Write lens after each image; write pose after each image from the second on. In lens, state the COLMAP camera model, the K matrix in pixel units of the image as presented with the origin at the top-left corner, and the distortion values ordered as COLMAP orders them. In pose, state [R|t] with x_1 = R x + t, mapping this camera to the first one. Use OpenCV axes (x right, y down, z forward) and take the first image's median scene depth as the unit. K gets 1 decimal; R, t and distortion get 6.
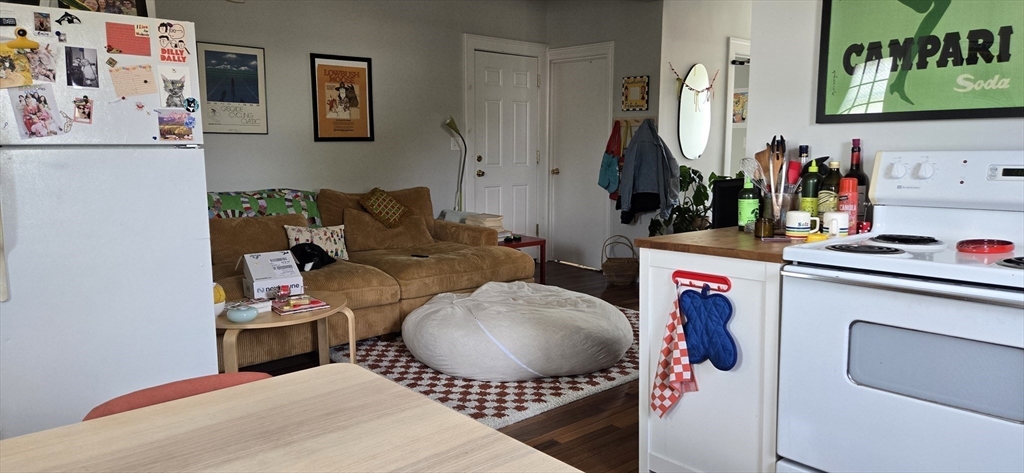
lens RADIAL K [[694.5, 0, 511.5], [0, 694.5, 237.7], [0, 0, 1]] dist [0.042387, -0.017751]
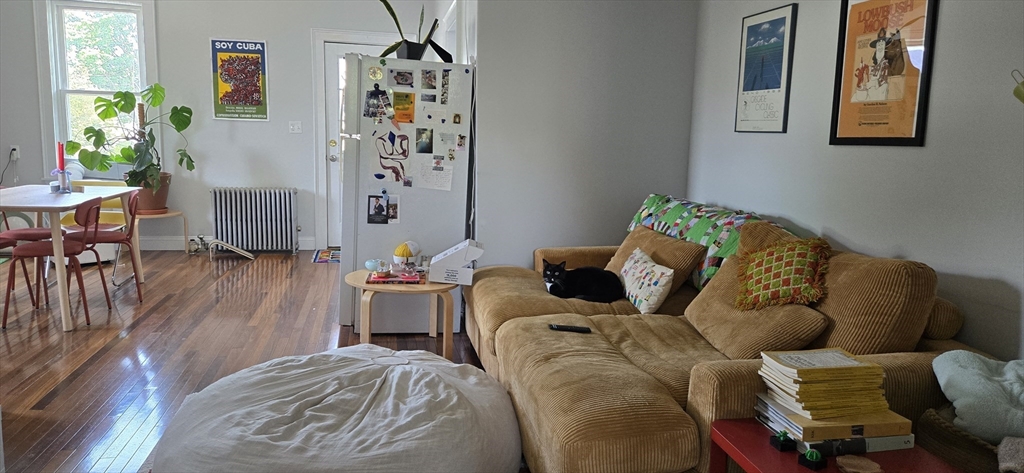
lens RADIAL K [[694.5, 0, 519.7], [0, 694.5, 232.4], [0, 0, 1]] dist [0.042387, -0.017751]
pose [[-0.493297, 0.112903, -0.862503, 0.780229], [-0.140645, 0.968142, 0.207171, -0.337121], [0.858415, 0.223503, -0.461703, 2.365948]]
